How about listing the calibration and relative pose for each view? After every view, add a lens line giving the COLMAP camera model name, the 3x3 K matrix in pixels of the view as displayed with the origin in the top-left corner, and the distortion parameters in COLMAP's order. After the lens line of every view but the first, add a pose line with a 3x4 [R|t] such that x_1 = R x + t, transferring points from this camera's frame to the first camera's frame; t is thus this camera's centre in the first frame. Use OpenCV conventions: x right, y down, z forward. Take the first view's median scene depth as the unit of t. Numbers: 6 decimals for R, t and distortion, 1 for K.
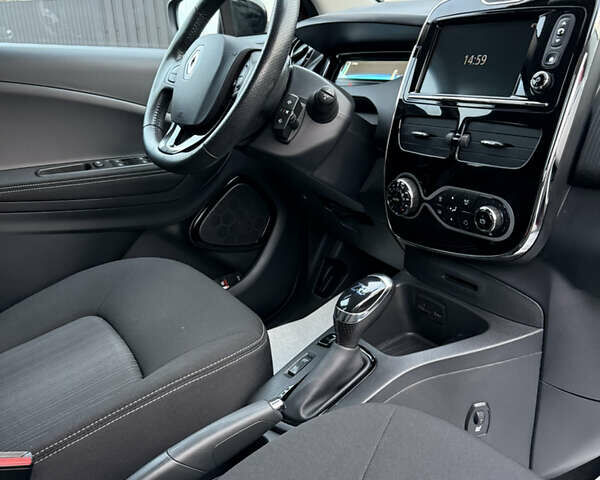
lens RADIAL K [[529.1, 0, 292.8], [0, 529.1, 239.5], [0, 0, 1]] dist [0.072419, -0.010997]
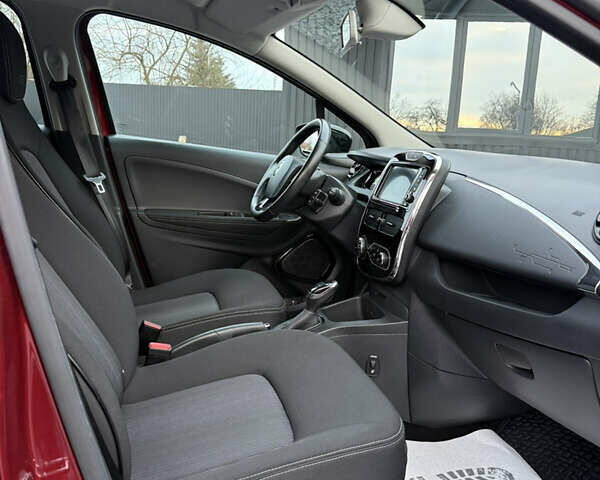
lens RADIAL K [[529.1, 0, 292.8], [0, 529.1, 239.5], [0, 0, 1]] dist [0.072419, -0.010997]
pose [[0.945350, 0.144455, -0.292311, 0.441771], [-0.184995, 0.975866, -0.116028, 0.133085], [0.268496, 0.163763, 0.949259, -0.741509]]
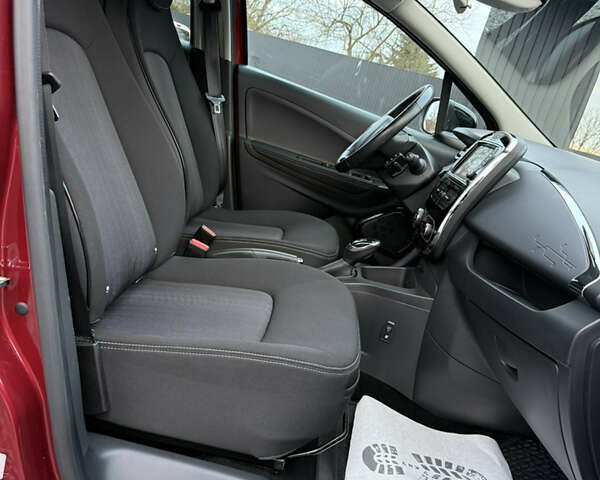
lens RADIAL K [[529.1, 0, 292.8], [0, 529.1, 239.5], [0, 0, 1]] dist [0.072419, -0.010997]
pose [[0.749669, 0.412013, -0.517921, 0.730541], [-0.477545, 0.878574, 0.007690, 0.153569], [0.458200, 0.241565, 0.855394, -0.662127]]
